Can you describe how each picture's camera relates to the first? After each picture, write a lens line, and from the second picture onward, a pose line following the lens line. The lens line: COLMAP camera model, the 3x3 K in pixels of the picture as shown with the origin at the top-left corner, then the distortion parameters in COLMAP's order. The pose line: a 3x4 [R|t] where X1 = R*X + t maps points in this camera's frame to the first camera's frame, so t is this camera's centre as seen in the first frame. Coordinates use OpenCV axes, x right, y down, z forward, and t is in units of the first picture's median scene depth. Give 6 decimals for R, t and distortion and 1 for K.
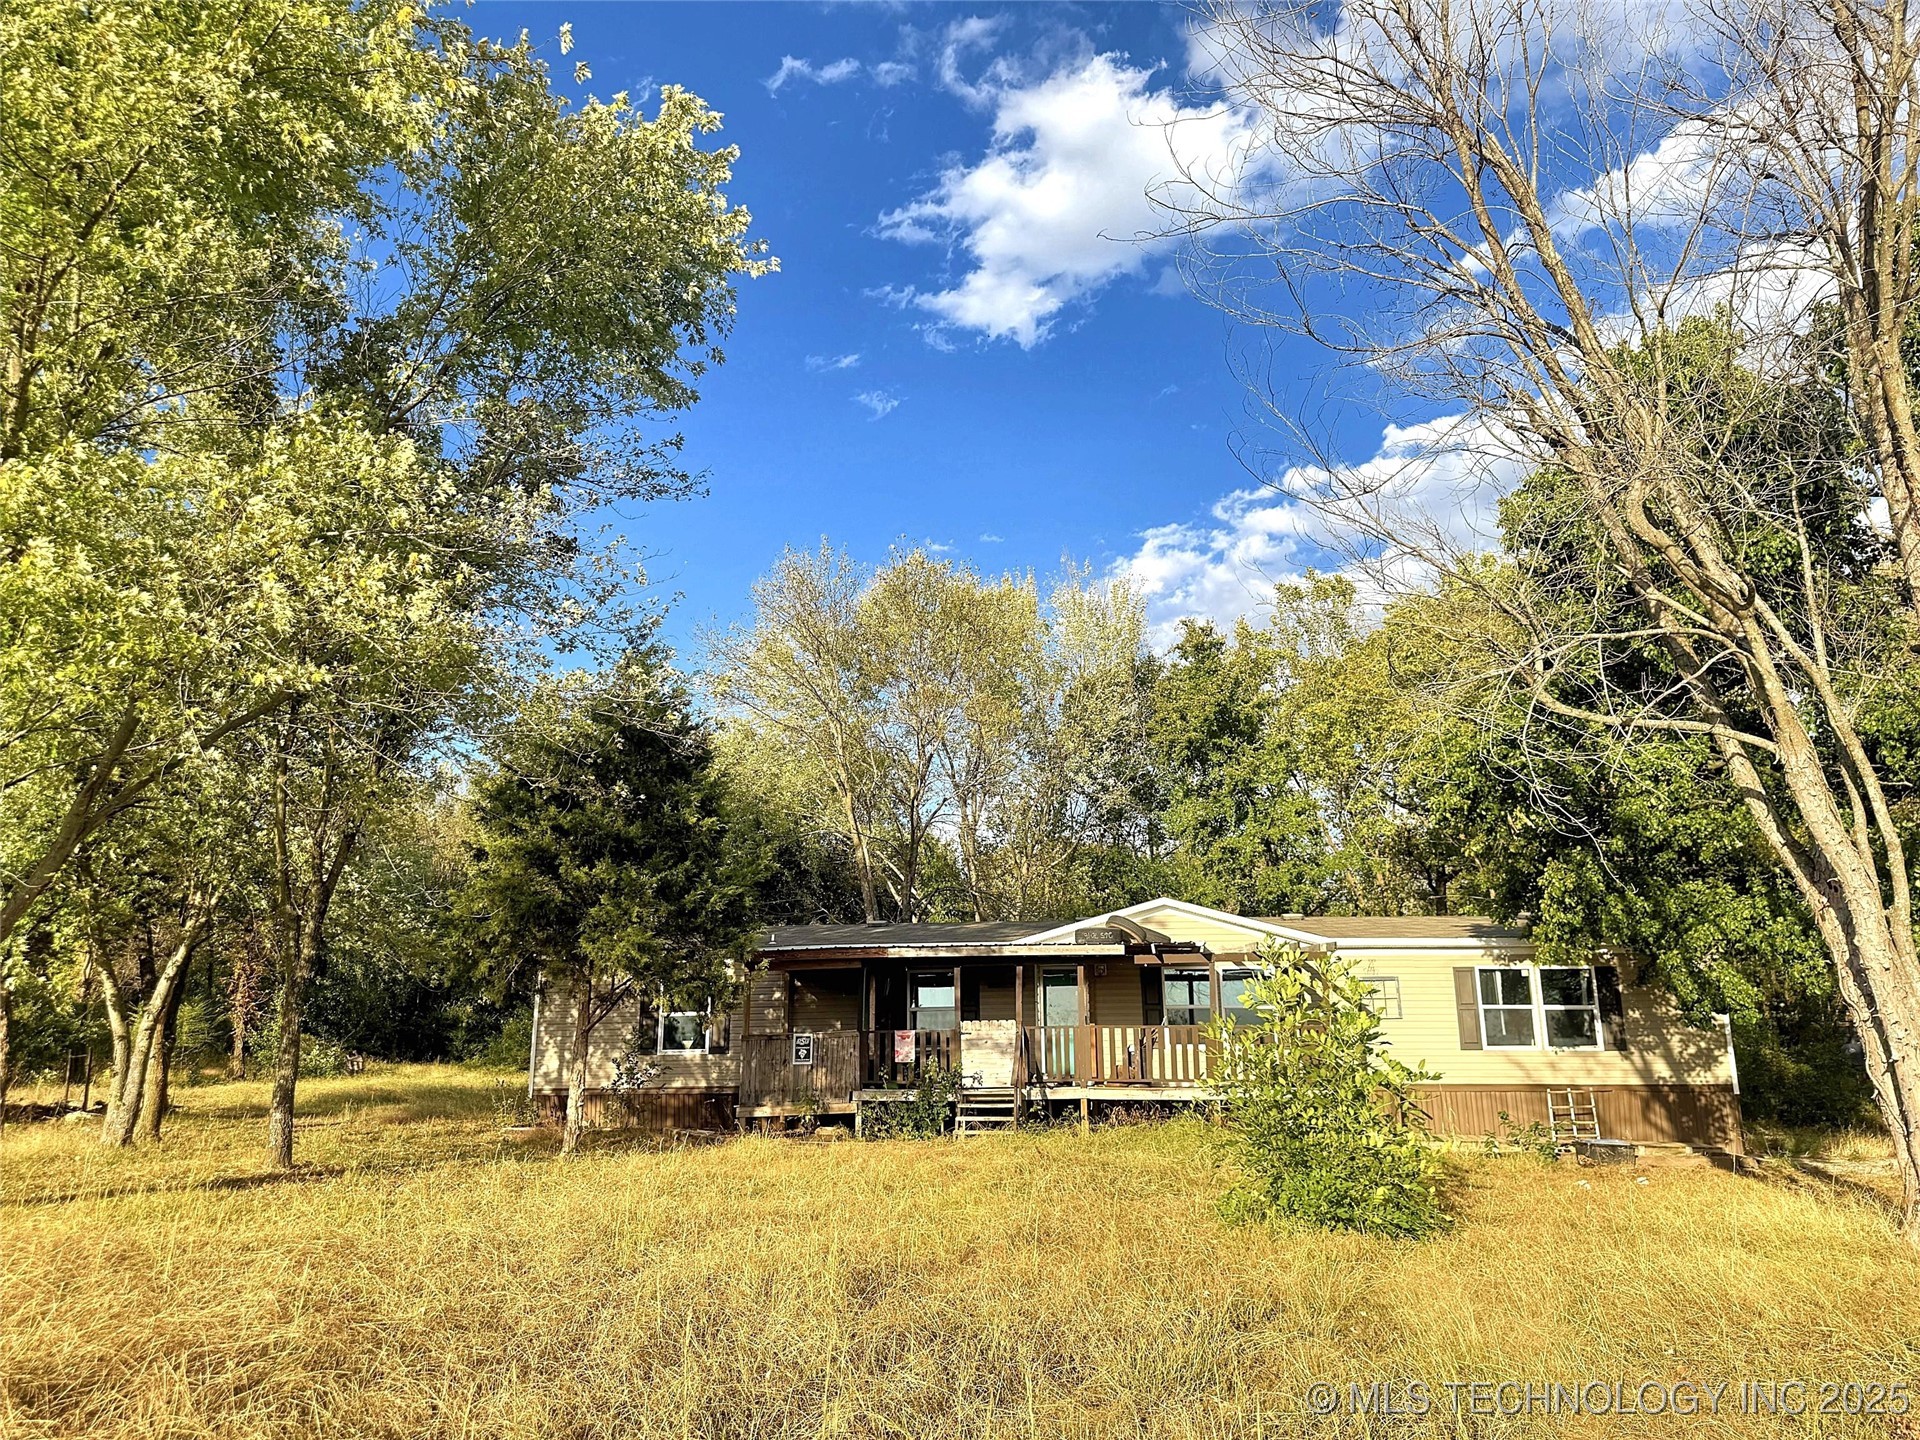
lens RADIAL K [[1325.9, 0, 960.0], [0, 1325.9, 720.0], [0, 0, 1]] dist [0.000930, -0.001341]
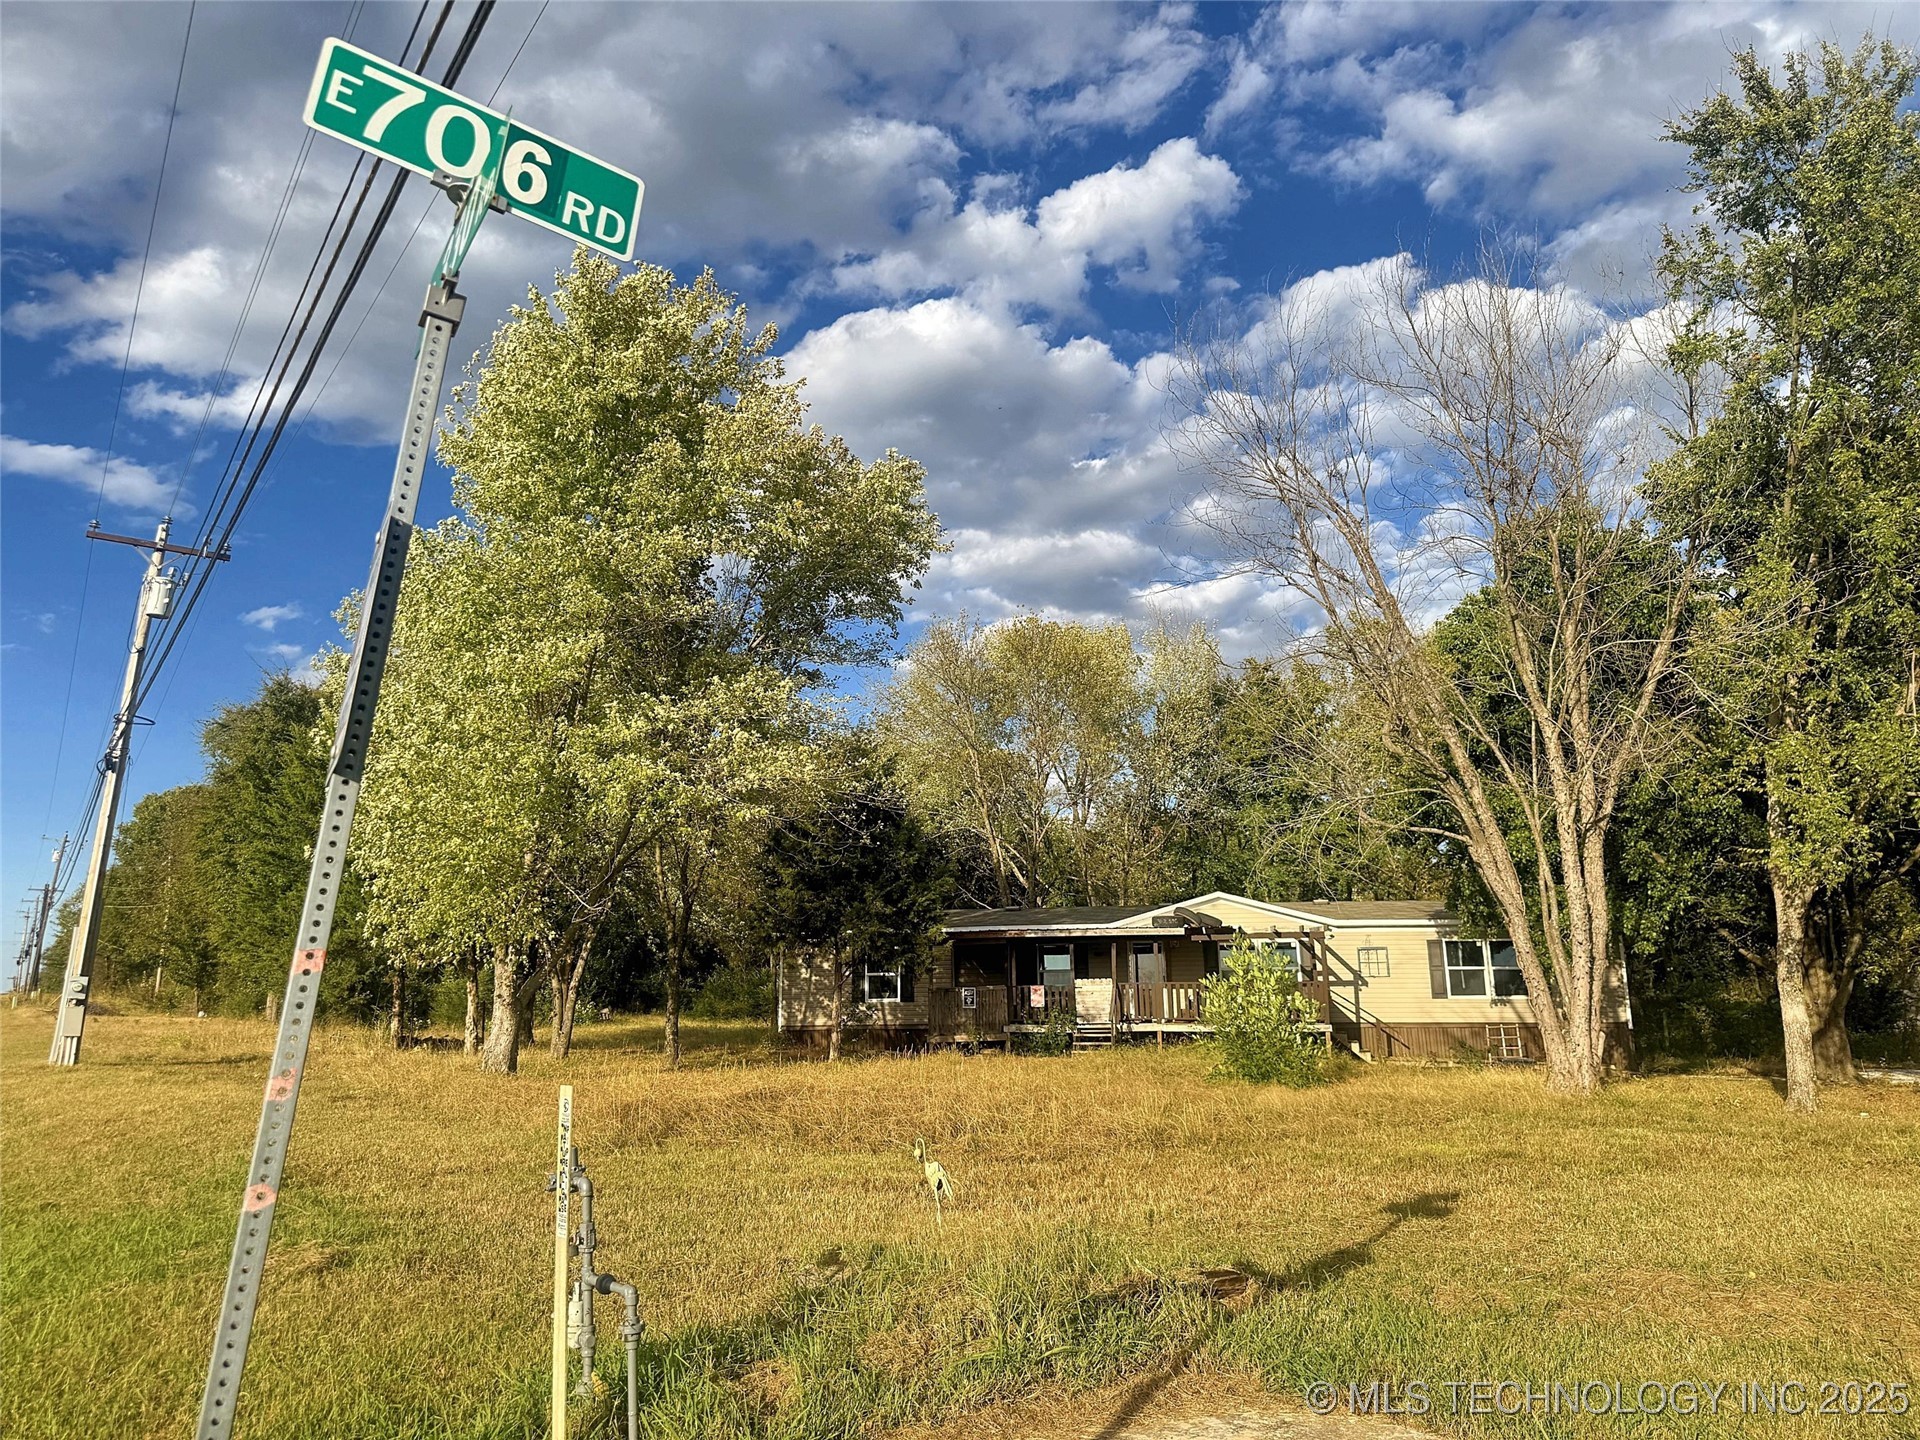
lens RADIAL K [[1325.9, 0, 960.0], [0, 1325.9, 720.0], [0, 0, 1]] dist [0.000930, -0.001341]
pose [[0.996290, -0.020387, -0.083614, 0.002626], [0.022945, 0.999294, 0.029739, -0.105822], [0.082948, -0.031547, 0.996054, -0.461235]]
